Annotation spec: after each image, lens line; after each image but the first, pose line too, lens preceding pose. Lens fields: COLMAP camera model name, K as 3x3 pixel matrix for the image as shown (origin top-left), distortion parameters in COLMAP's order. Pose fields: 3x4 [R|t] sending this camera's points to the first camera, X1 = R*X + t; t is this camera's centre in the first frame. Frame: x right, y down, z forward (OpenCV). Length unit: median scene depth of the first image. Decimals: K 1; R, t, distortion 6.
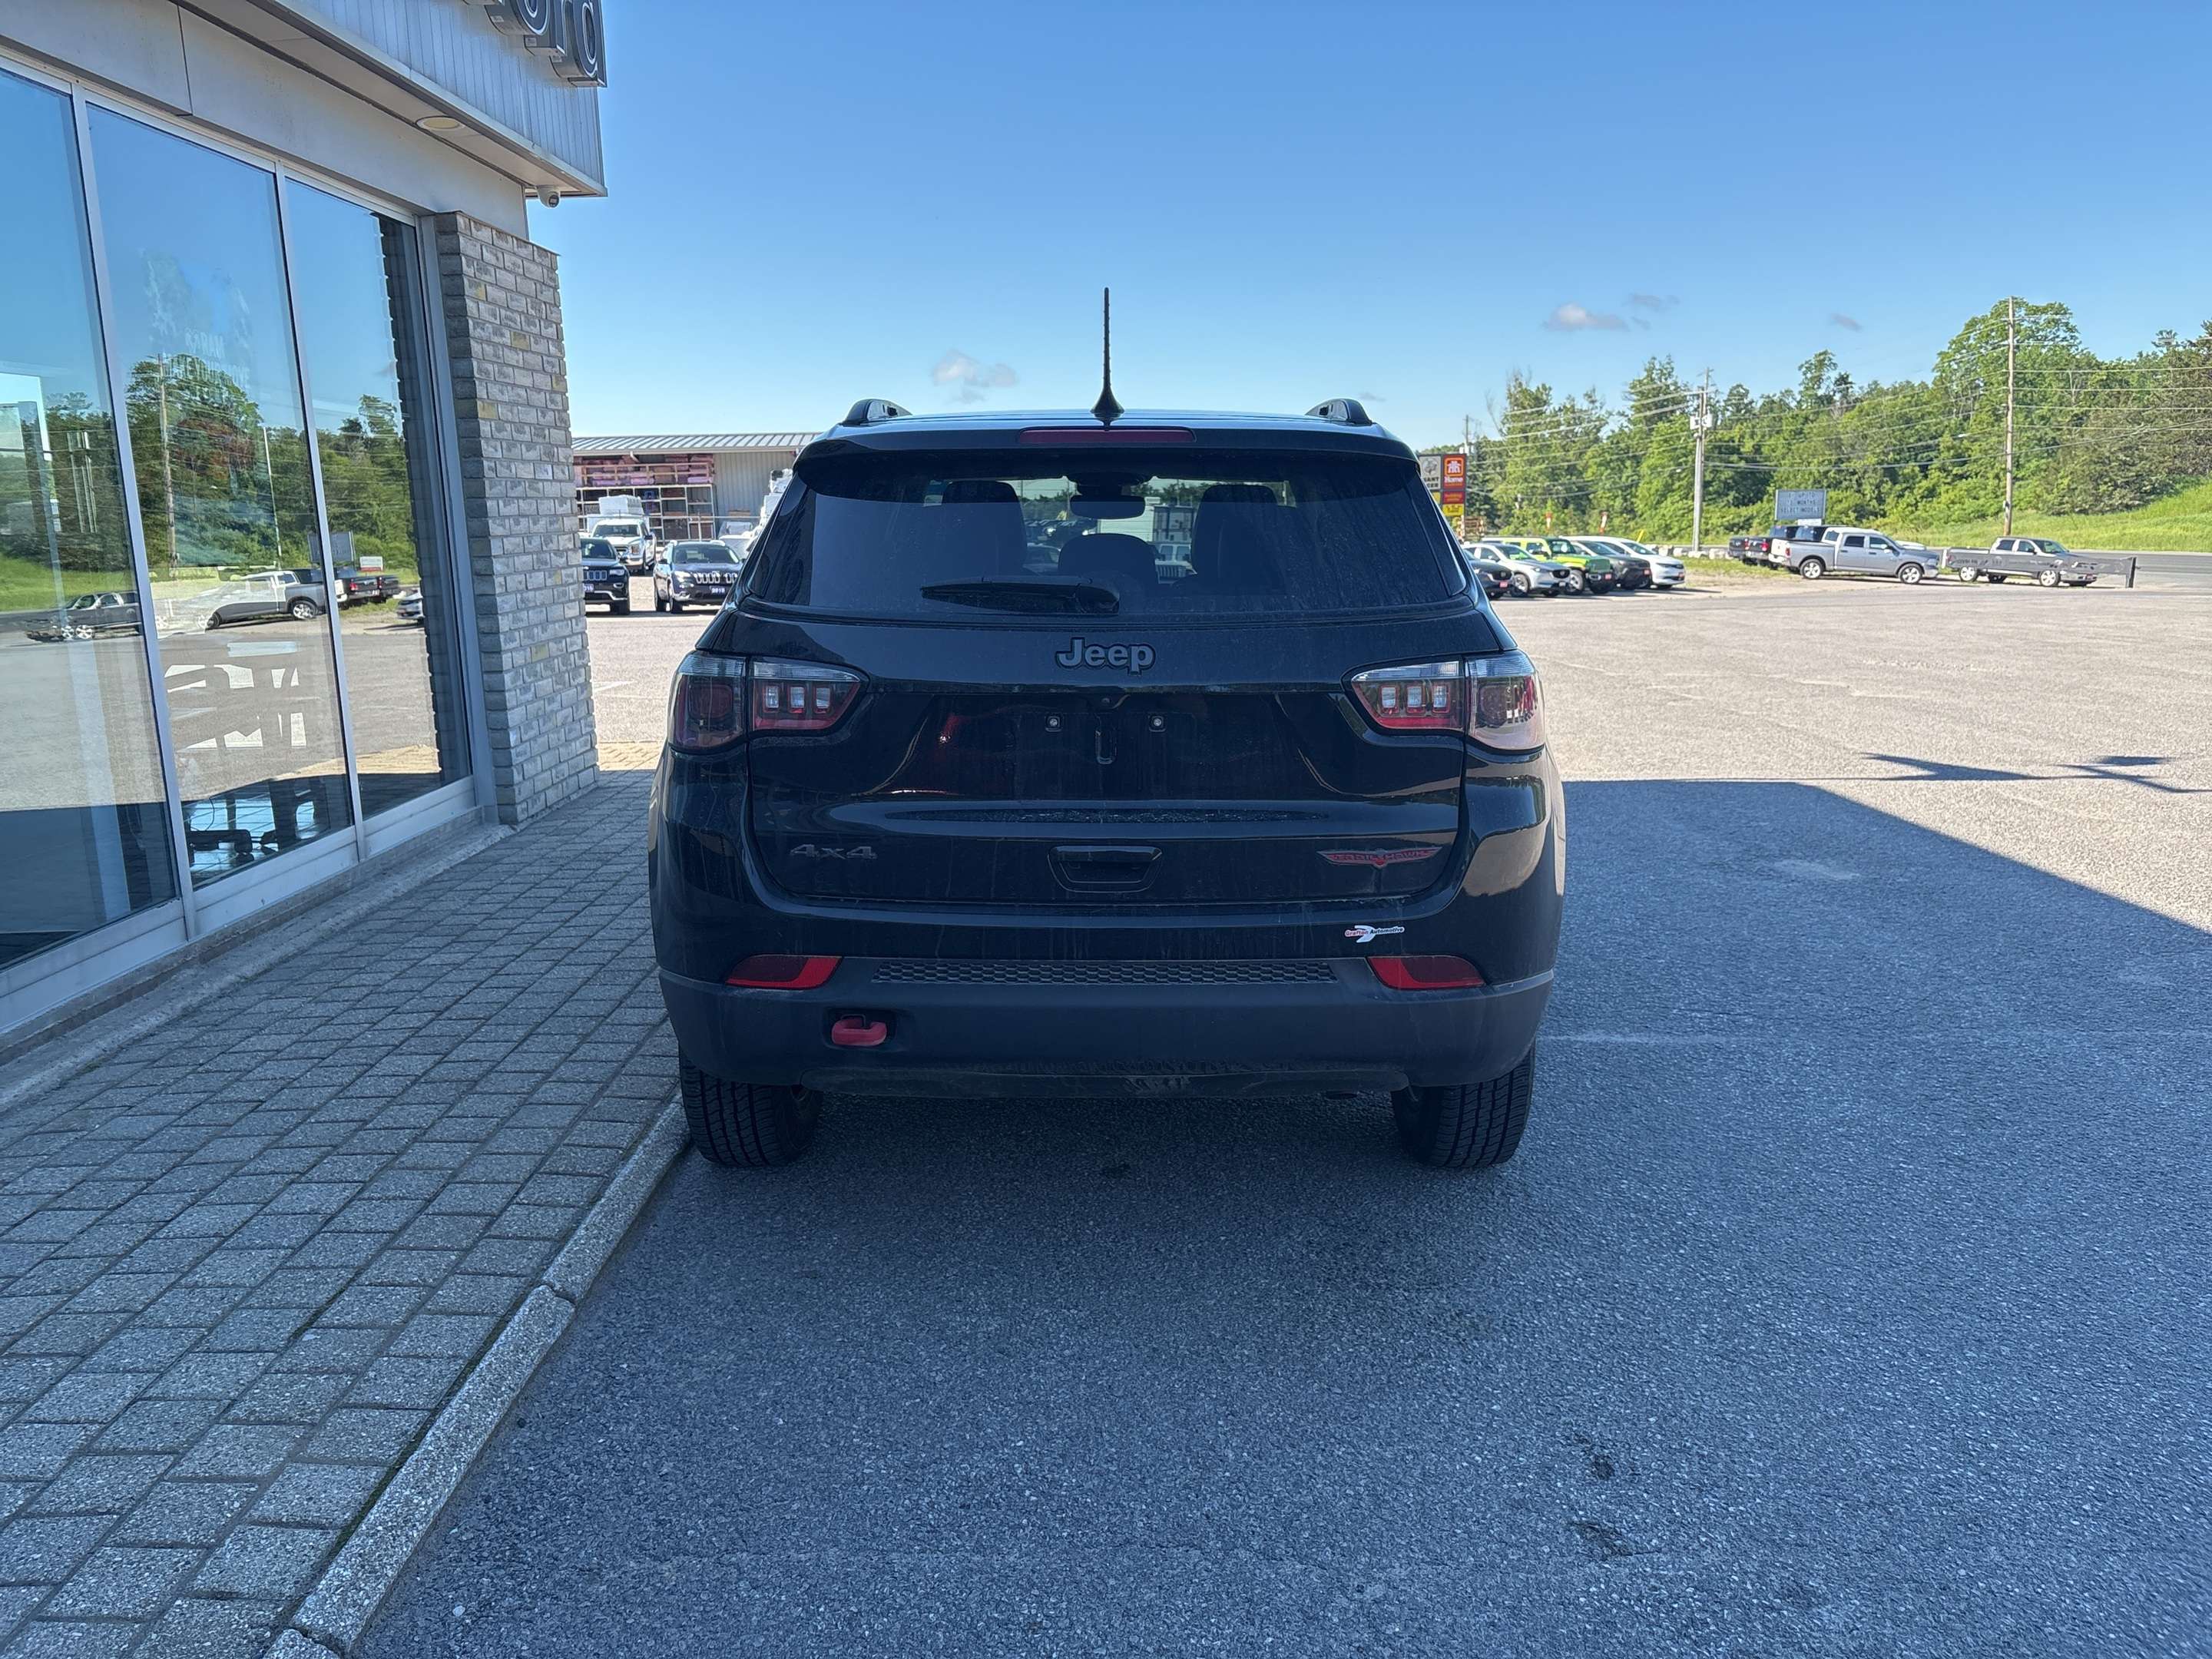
lens RADIAL K [[1677.3, 0, 1110.9], [0, 1677.3, 827.6], [0, 0, 1]] dist [0.027704, -0.021334]
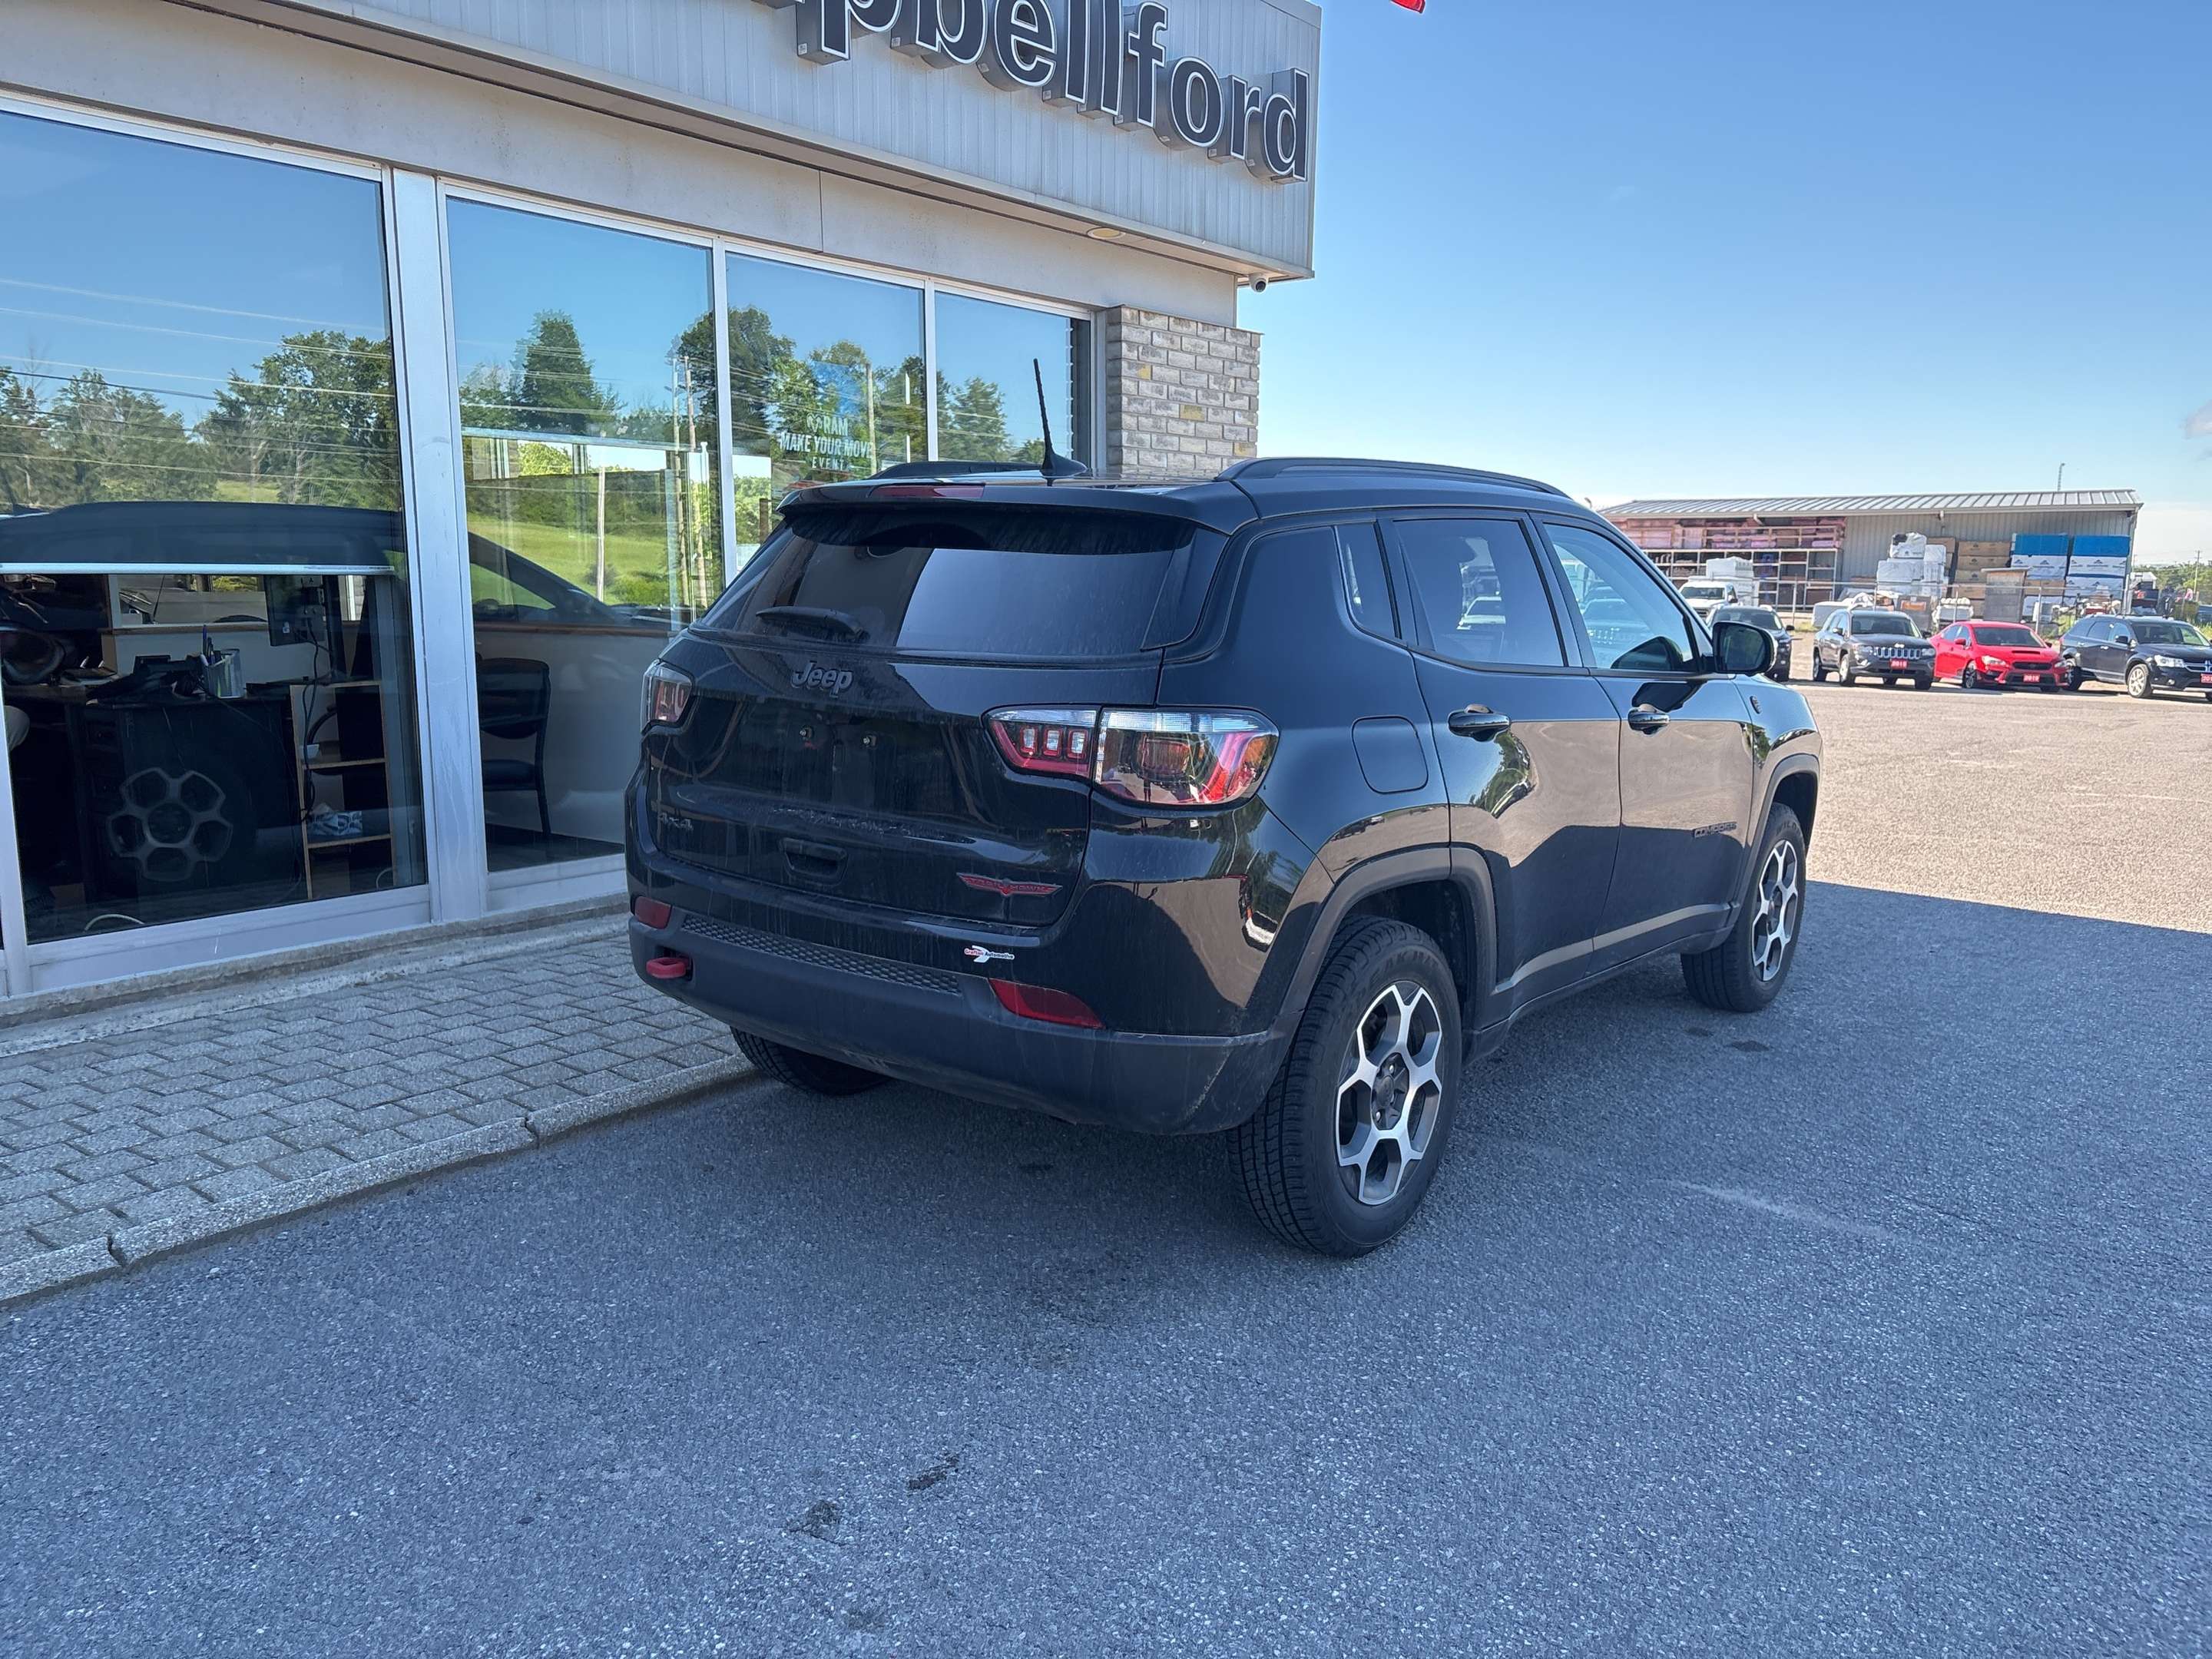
lens RADIAL K [[1677.3, 0, 1121.0], [0, 1677.3, 850.5], [0, 0, 1]] dist [0.027704, -0.021334]
pose [[0.797632, 0.127958, -0.589414, 0.532604], [-0.141135, 0.989703, 0.023866, -0.025712], [0.586399, 0.064151, 0.807478, 0.117436]]
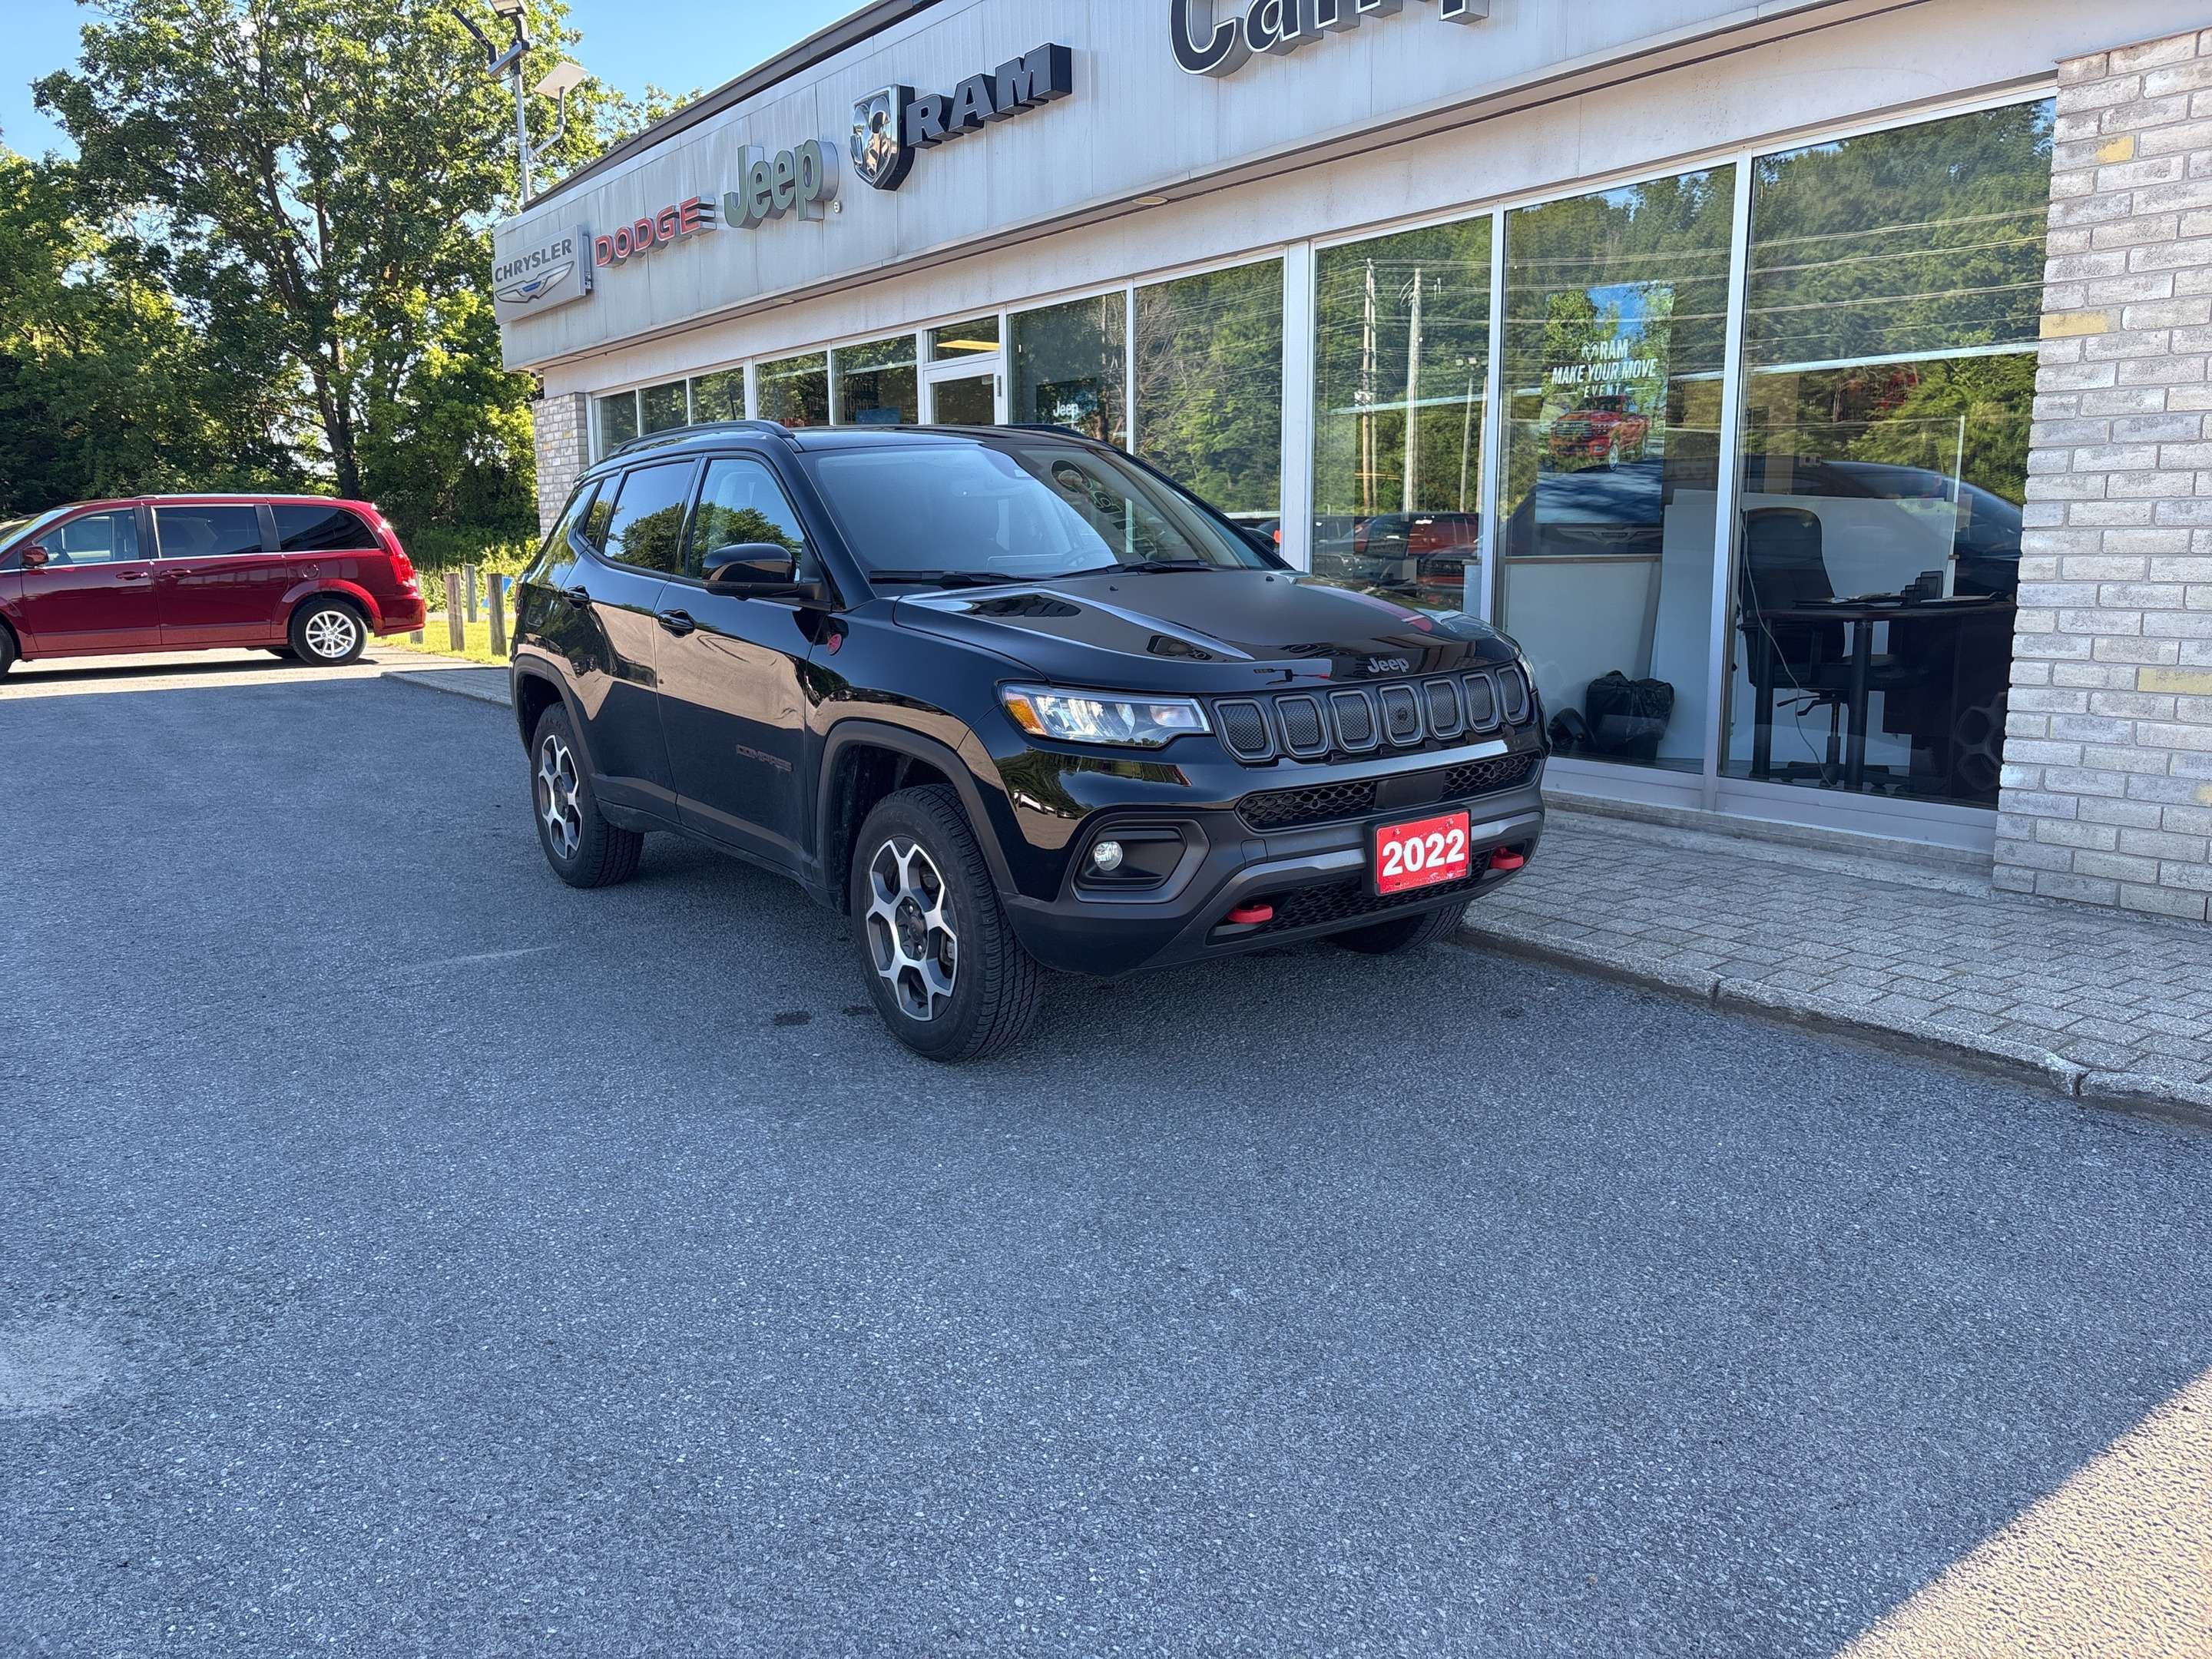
lens RADIAL K [[1677.3, 0, 1101.6], [0, 1677.3, 834.2], [0, 0, 1]] dist [0.027704, -0.021334]
pose [[-0.805296, 0.135361, -0.577214, 0.641652], [-0.084850, 0.937252, 0.338171, -0.397183], [0.586770, 0.321304, -0.743279, 2.141652]]
